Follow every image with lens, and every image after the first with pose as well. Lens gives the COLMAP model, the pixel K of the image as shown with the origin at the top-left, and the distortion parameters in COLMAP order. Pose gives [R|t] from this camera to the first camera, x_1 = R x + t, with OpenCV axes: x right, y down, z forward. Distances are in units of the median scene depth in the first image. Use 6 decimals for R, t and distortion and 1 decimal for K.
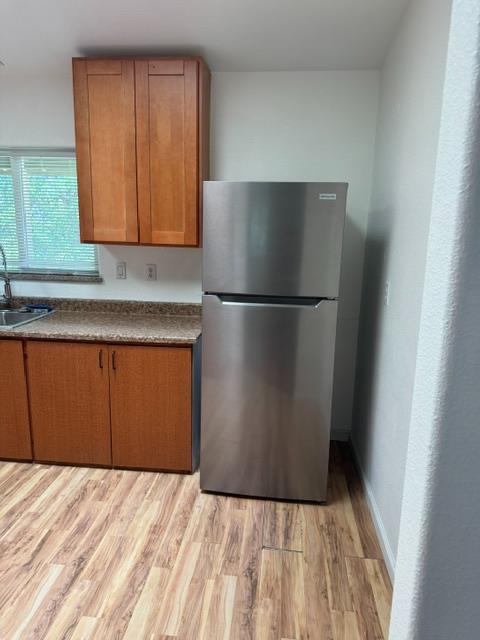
lens RADIAL K [[467.1, 0, 240.0], [0, 467.1, 320.0], [0, 0, 1]] dist [-0.029711, 0.006650]
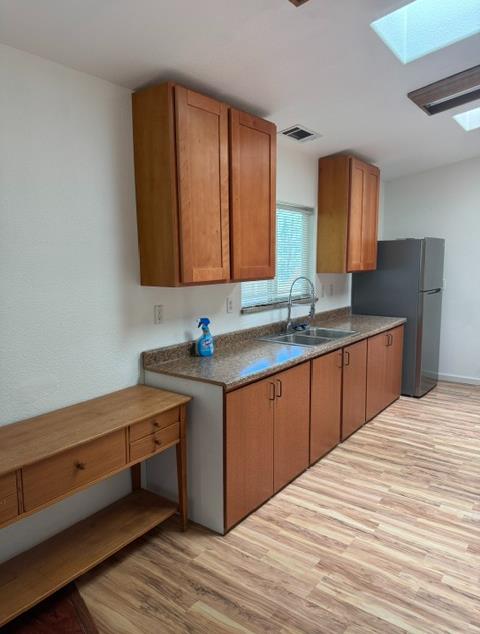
lens RADIAL K [[456.2, 0, 240.0], [0, 456.2, 317.0], [0, 0, 1]] dist [-0.011120, -0.001604]
pose [[0.526303, -0.140119, 0.838672, -2.028032], [0.201557, 0.978776, 0.037041, -0.176336], [-0.826063, 0.149546, 0.543375, 0.553919]]
